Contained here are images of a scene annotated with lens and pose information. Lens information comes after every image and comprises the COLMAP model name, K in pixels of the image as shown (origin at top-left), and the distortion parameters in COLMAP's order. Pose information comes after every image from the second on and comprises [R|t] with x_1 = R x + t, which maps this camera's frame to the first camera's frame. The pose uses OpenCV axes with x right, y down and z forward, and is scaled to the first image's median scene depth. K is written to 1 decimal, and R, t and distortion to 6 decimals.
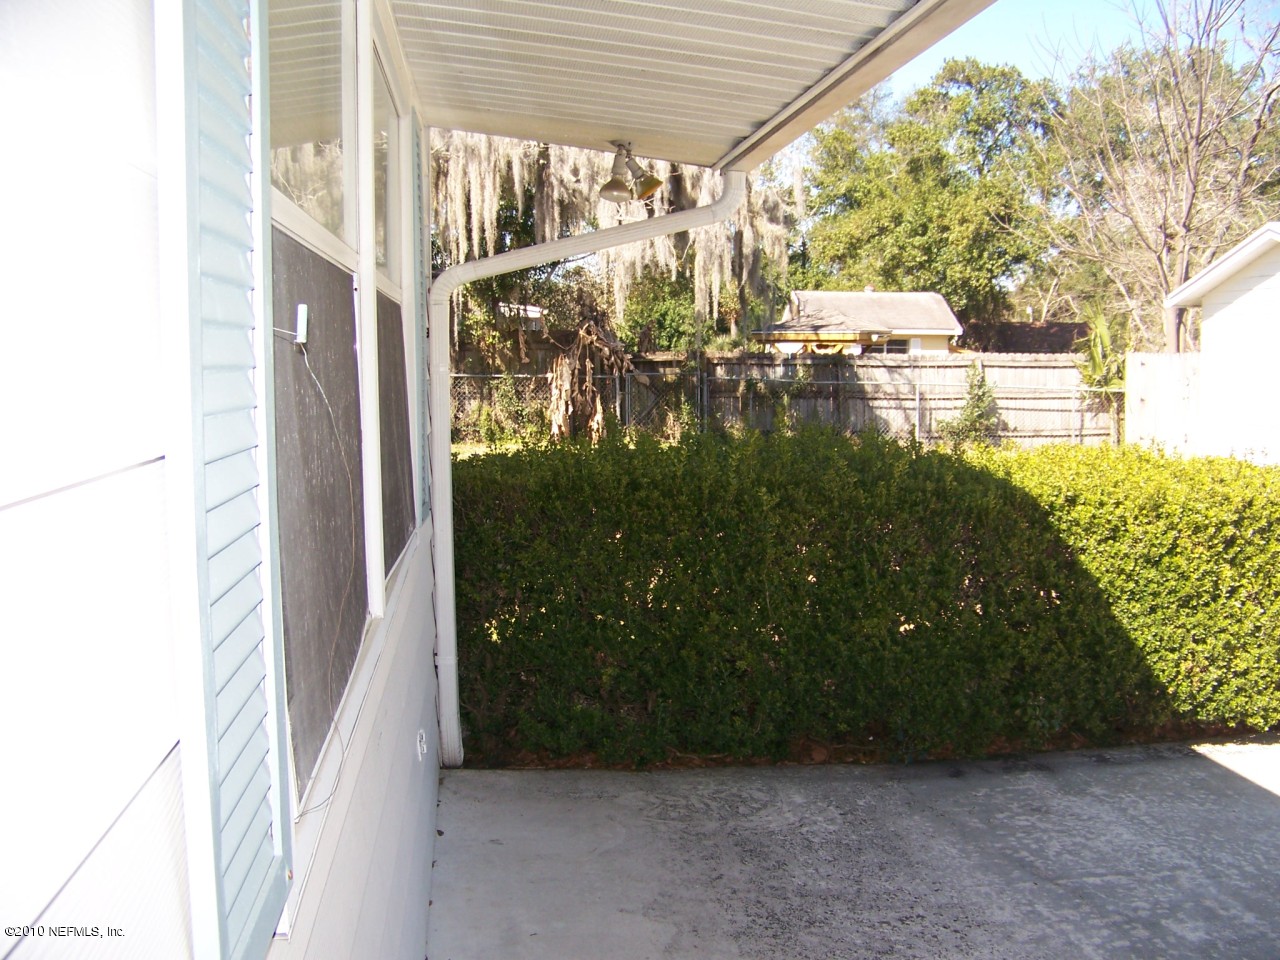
lens RADIAL K [[1329.8, 0, 670.1], [0, 1329.8, 492.5], [0, 0, 1]] dist [-0.247766, 0.318711]
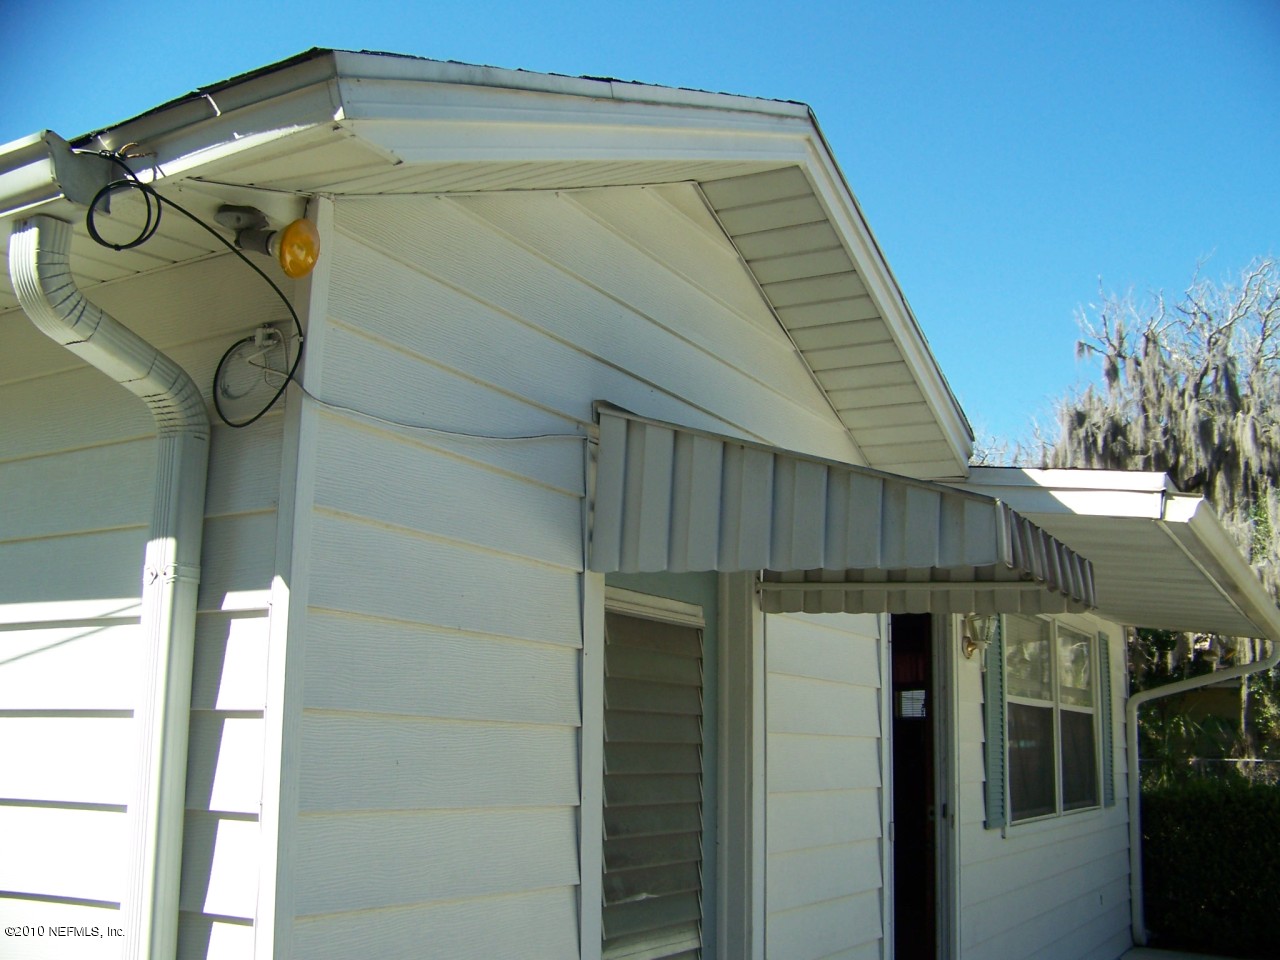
lens RADIAL K [[1329.8, 0, 670.1], [0, 1329.8, 492.5], [0, 0, 1]] dist [-0.247766, 0.318711]
pose [[0.804916, -0.099514, -0.584984, 1.414376], [-0.077698, 0.959674, -0.270163, 0.402600], [0.588279, 0.262911, 0.764726, -3.318629]]
